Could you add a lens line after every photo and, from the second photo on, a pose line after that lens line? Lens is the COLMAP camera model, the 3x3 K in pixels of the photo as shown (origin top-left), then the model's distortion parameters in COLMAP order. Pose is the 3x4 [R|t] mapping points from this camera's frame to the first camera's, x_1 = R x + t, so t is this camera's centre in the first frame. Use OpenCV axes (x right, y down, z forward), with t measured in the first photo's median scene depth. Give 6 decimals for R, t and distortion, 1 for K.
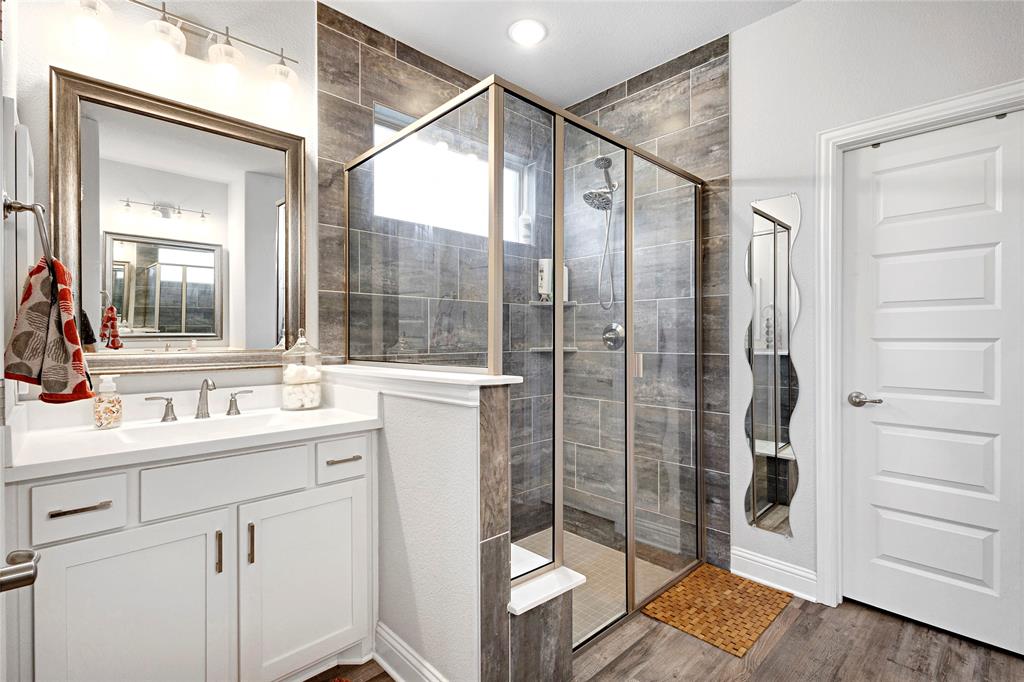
lens RADIAL K [[473.0, 0, 512.5], [0, 473.0, 339.2], [0, 0, 1]] dist [0.004938, -0.000194]
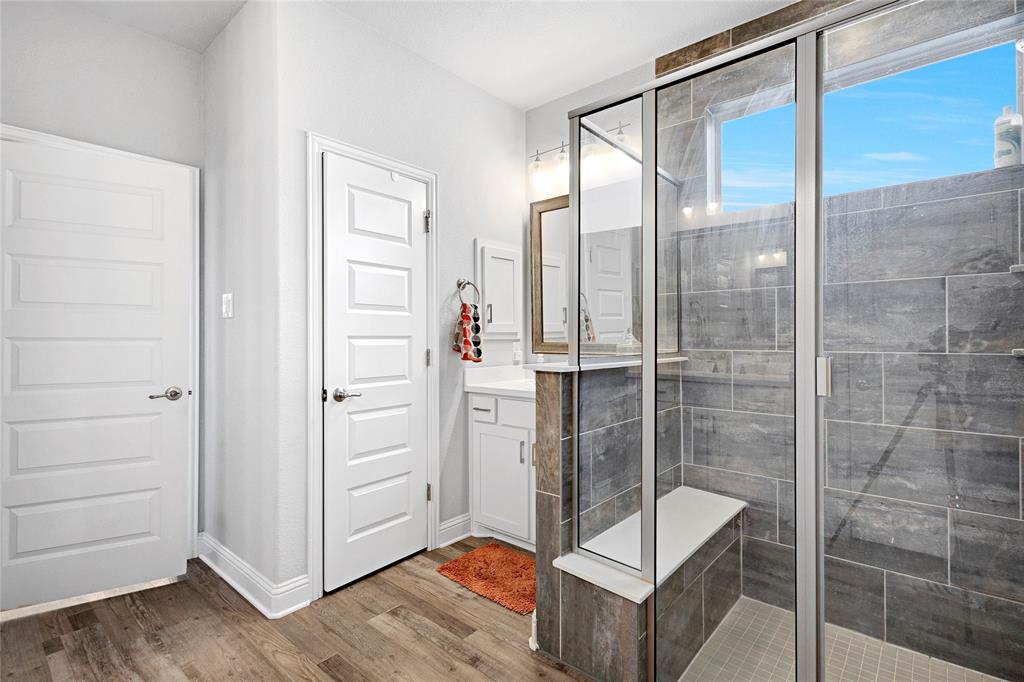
lens RADIAL K [[484.7, 0, 513.1], [0, 484.7, 336.0], [0, 0, 1]] dist [0.003753, -0.001463]
pose [[0.096288, -0.001145, -0.995353, 1.212698], [0.002801, 0.999996, -0.000879, 0.004533], [0.995350, -0.002703, 0.096291, 0.779281]]
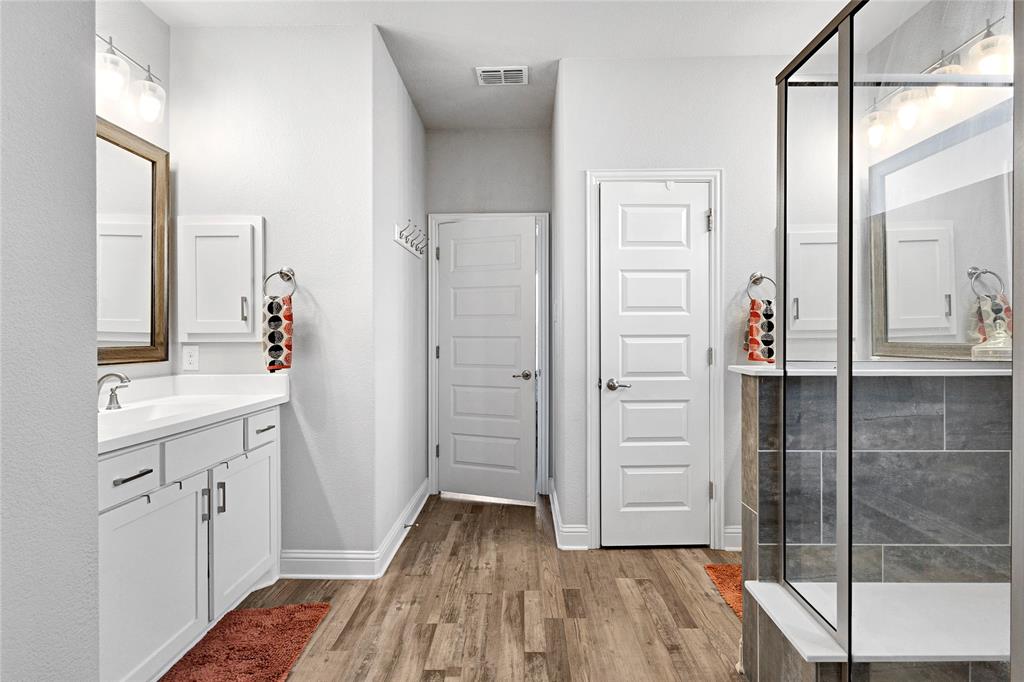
lens RADIAL K [[473.0, 0, 512.5], [0, 473.0, 339.2], [0, 0, 1]] dist [0.004938, -0.000194]
pose [[-0.702157, 0.009043, -0.711964, 1.155842], [0.005272, 0.999958, 0.007502, 0.001668], [0.712002, 0.001514, -0.702176, 1.379477]]
